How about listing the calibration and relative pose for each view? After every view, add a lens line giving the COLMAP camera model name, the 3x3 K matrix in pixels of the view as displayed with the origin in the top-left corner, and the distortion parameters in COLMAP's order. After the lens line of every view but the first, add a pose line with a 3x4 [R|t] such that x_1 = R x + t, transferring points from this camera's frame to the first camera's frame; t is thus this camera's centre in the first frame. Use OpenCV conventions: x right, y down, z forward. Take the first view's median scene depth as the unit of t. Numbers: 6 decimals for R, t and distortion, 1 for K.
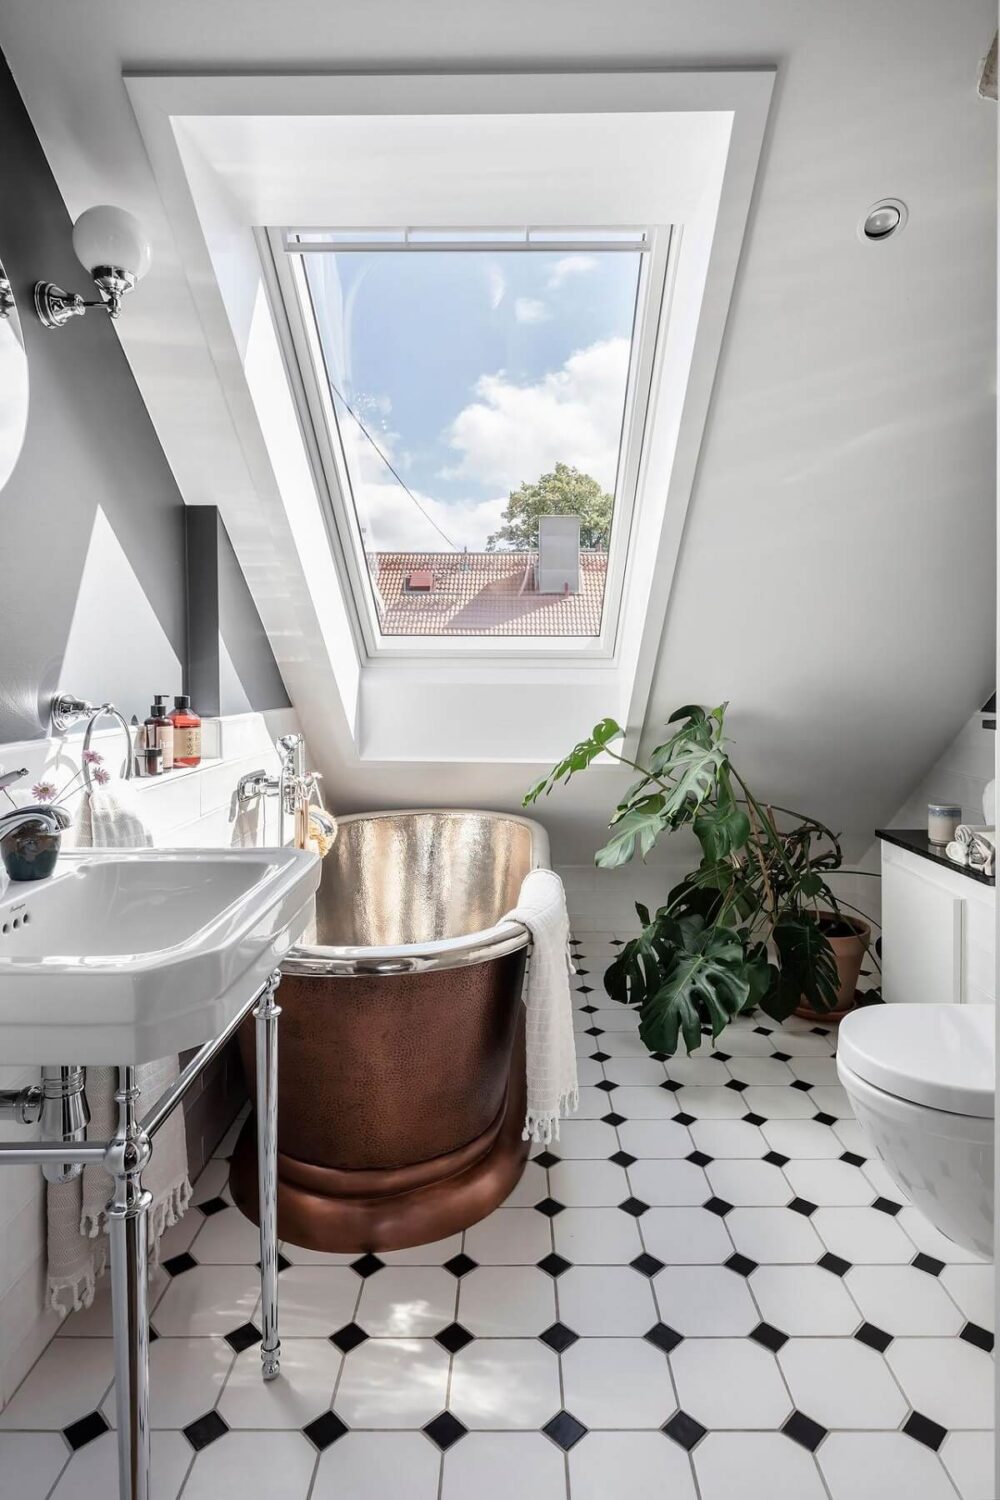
lens RADIAL K [[870.5, 0, 493.1], [0, 870.5, 727.7], [0, 0, 1]] dist [0.001701, 0.000380]
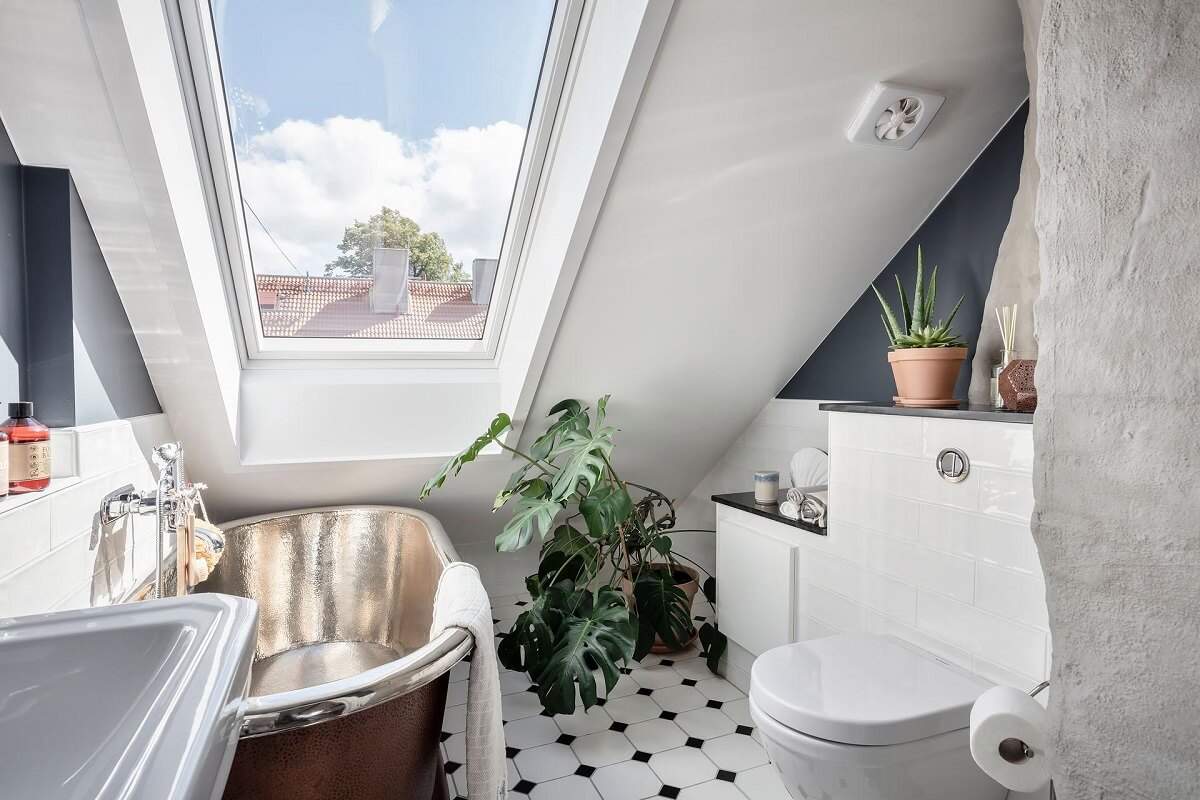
lens RADIAL K [[680.5, 0, 600.0], [0, 680.5, 400.0], [0, 0, 1]] dist [-0.000073, 0.000197]
pose [[0.928978, -0.027802, 0.369090, -0.067110], [0.039131, 0.998964, -0.023241, -0.002566], [-0.368061, 0.036033, 0.929103, 0.161021]]
